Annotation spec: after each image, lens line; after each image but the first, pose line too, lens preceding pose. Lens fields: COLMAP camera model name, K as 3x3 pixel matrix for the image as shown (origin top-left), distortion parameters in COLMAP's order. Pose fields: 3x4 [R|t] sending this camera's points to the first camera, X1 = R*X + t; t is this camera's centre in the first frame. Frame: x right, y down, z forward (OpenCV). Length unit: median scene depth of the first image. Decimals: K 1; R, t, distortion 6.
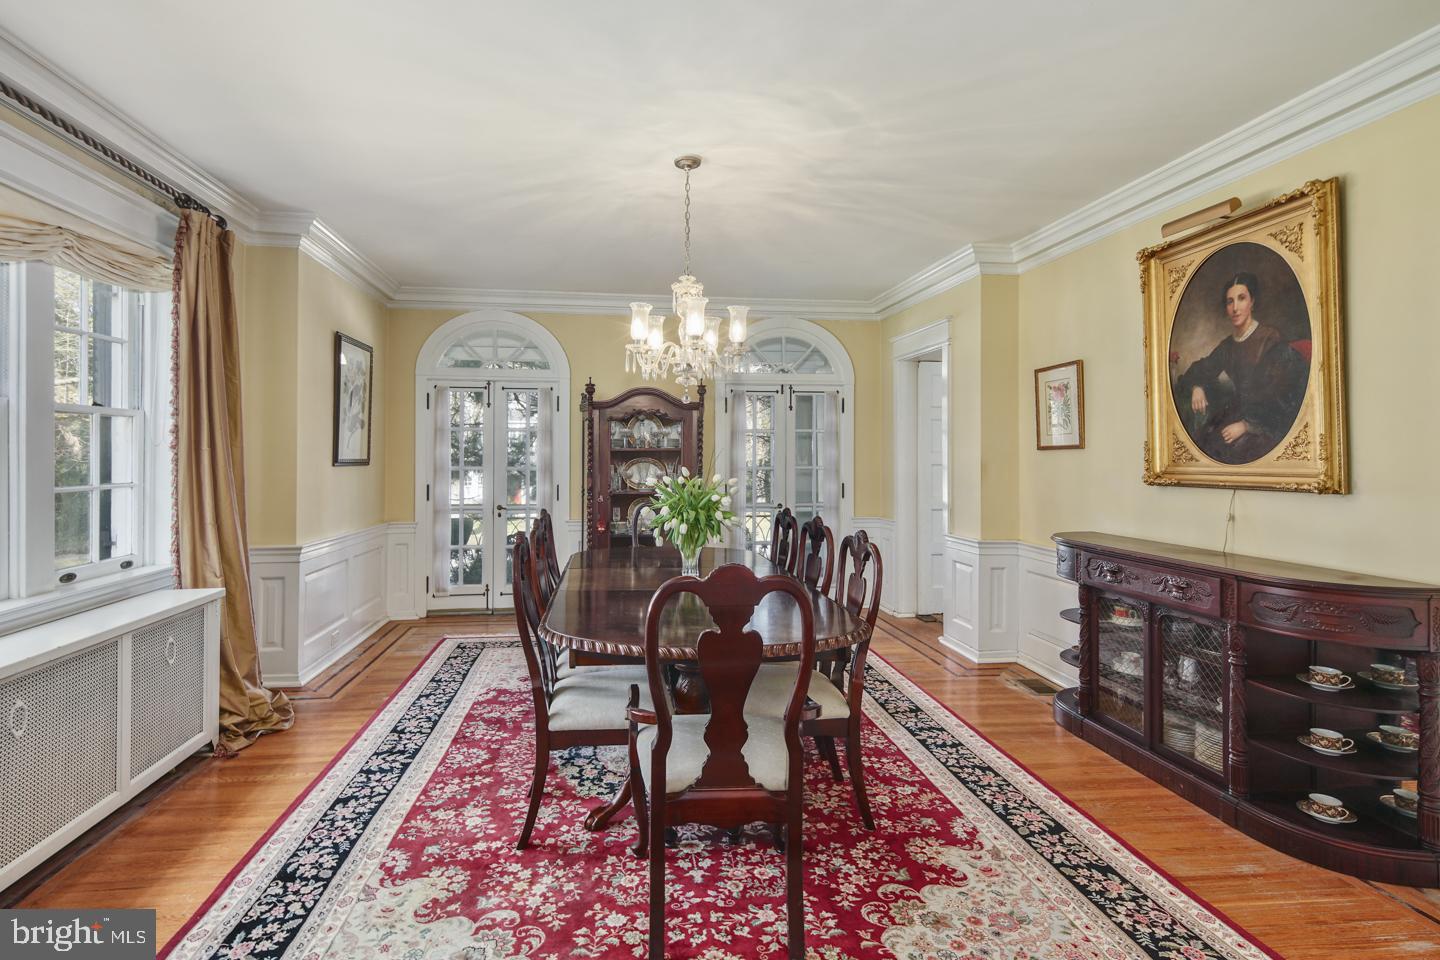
lens RADIAL K [[703.0, 0, 683.1], [0, 703.0, 447.5], [0, 0, 1]] dist [0.002039, -0.004601]
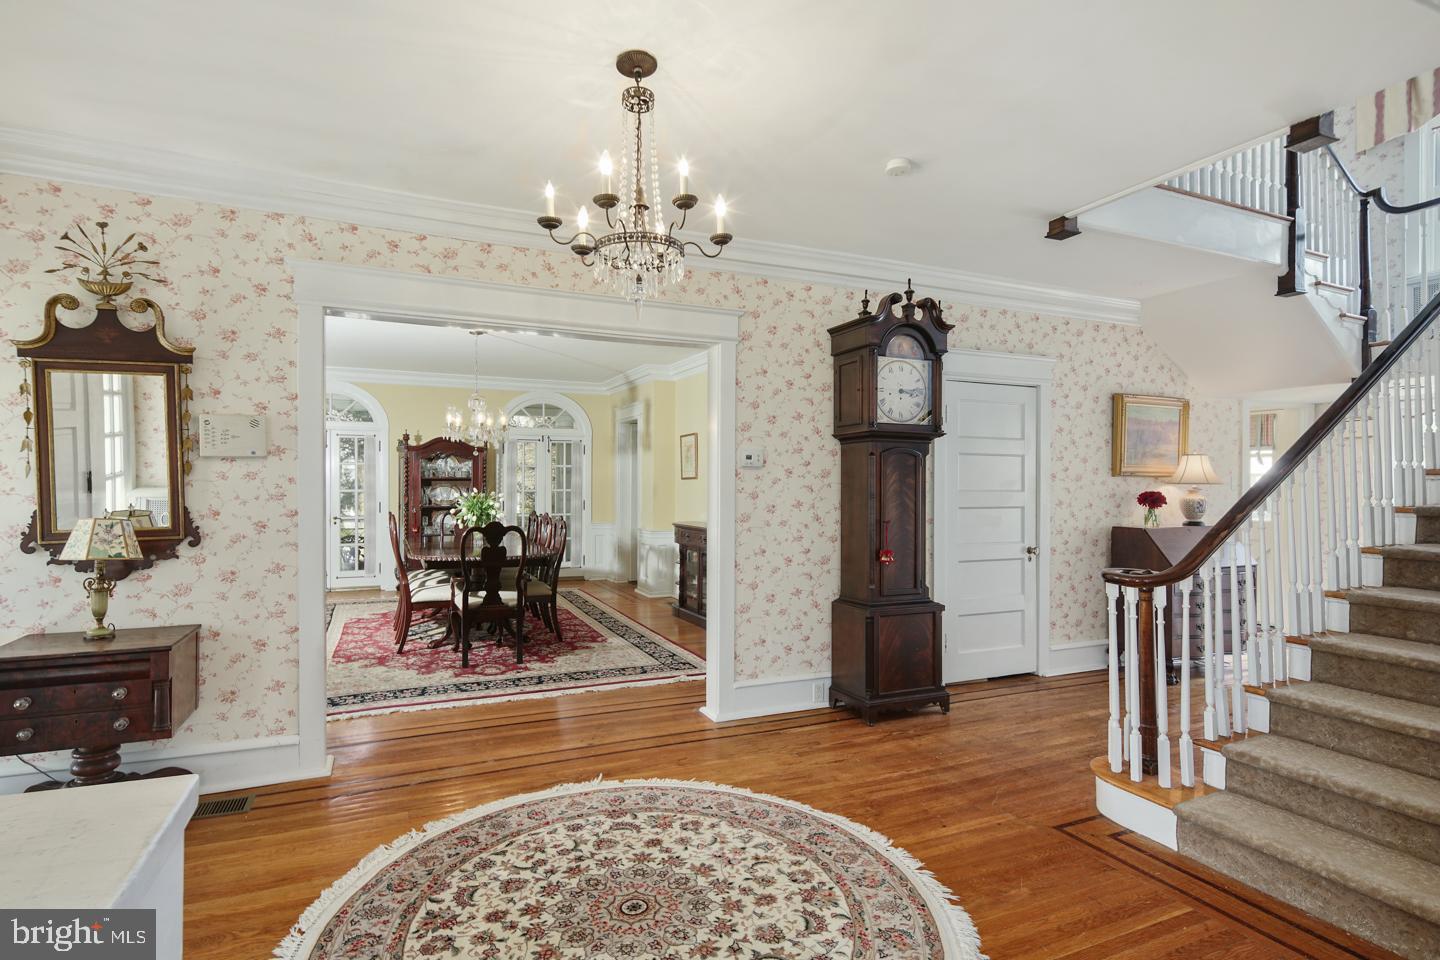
lens RADIAL K [[703.0, 0, 698.7], [0, 703.0, 489.8], [0, 0, 1]] dist [0.002039, -0.004601]
pose [[0.951015, 0.002734, 0.309133, -0.011203], [-0.009107, 0.999775, 0.019175, -0.009109], [-0.309011, -0.021050, 0.950826, -1.159505]]
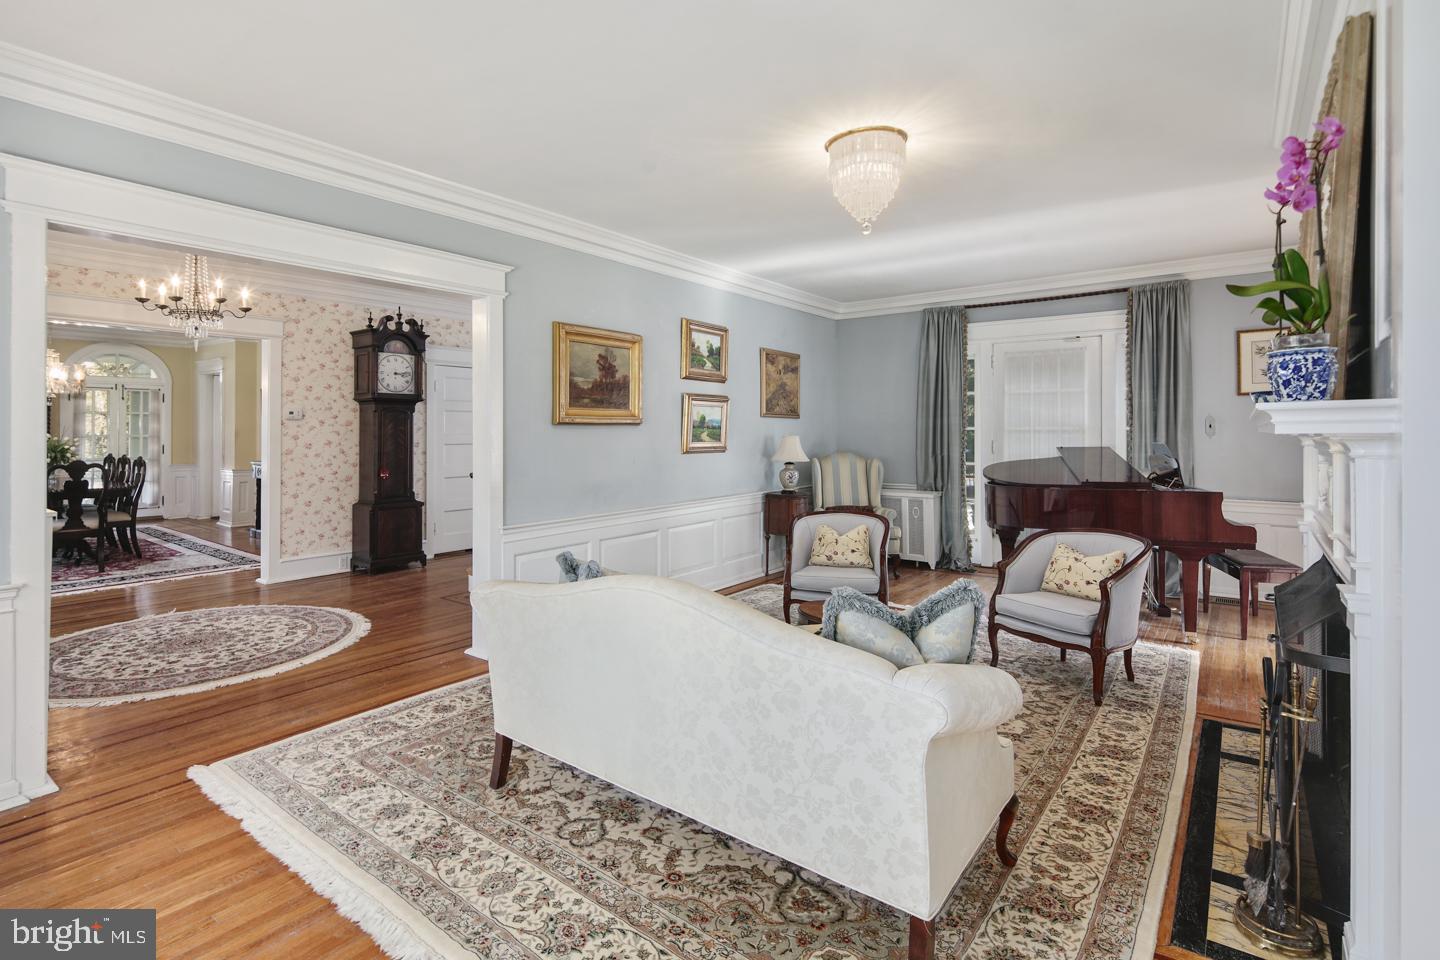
lens RADIAL K [[703.0, 0, 662.7], [0, 703.0, 424.4], [0, 0, 1]] dist [0.002039, -0.004601]
pose [[0.717411, 0.006002, 0.696625, -0.175337], [-0.010721, 0.999940, 0.002425, -0.030377], [-0.696568, -0.009208, 0.717432, -2.226132]]
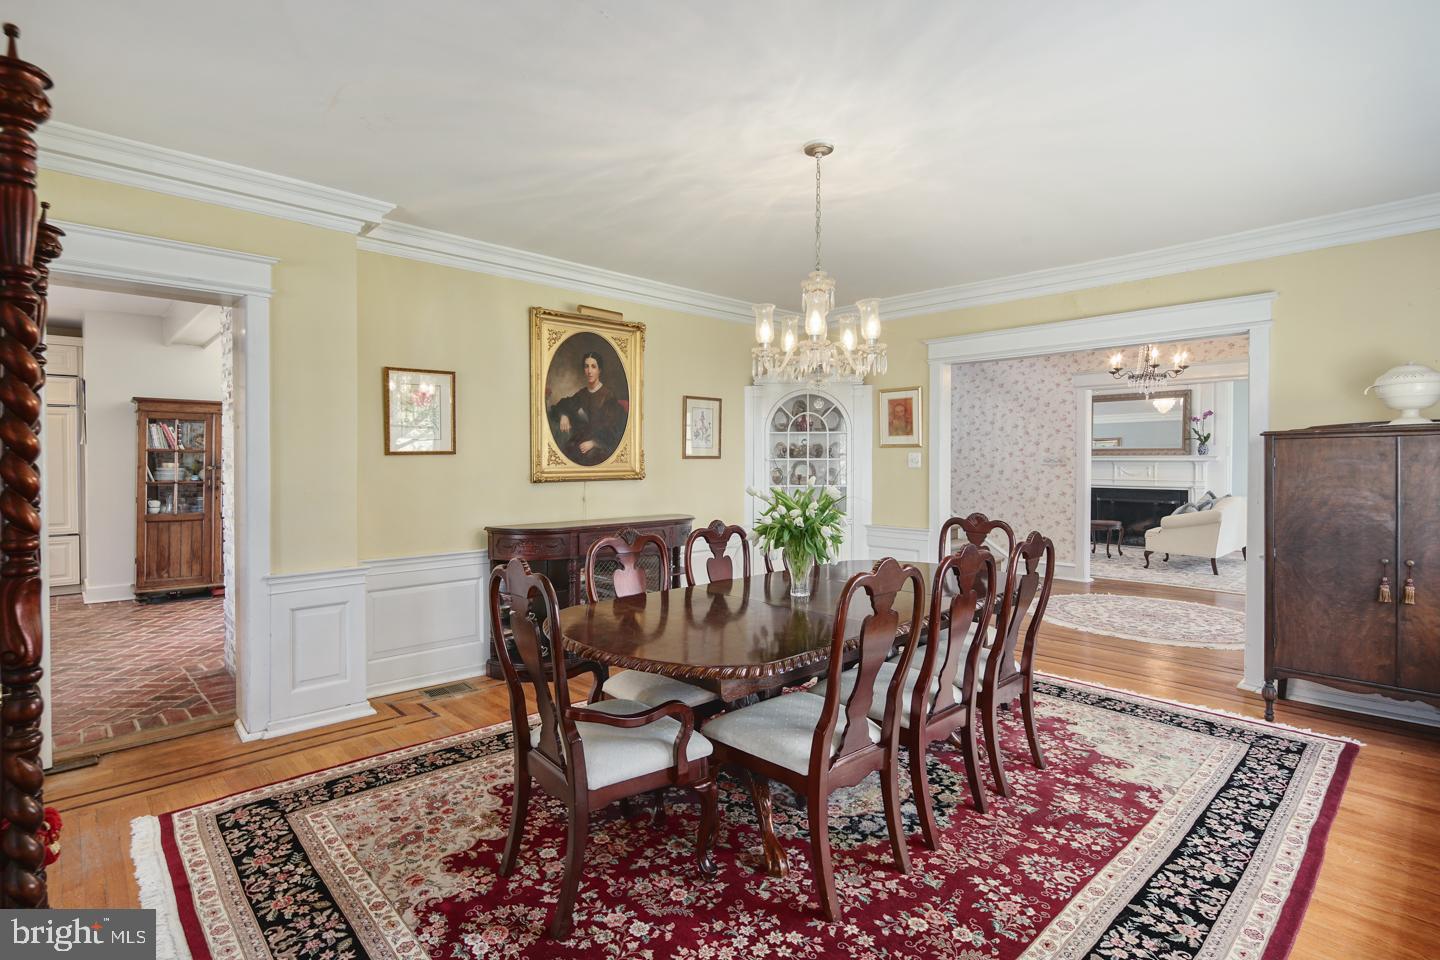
lens RADIAL K [[703.0, 0, 693.3], [0, 703.0, 468.5], [0, 0, 1]] dist [0.002039, -0.004601]
pose [[-0.588440, -0.015625, 0.808390, -0.718759], [-0.012620, 0.999869, 0.010140, 0.009738], [-0.808442, -0.004235, -0.588560, 1.841930]]
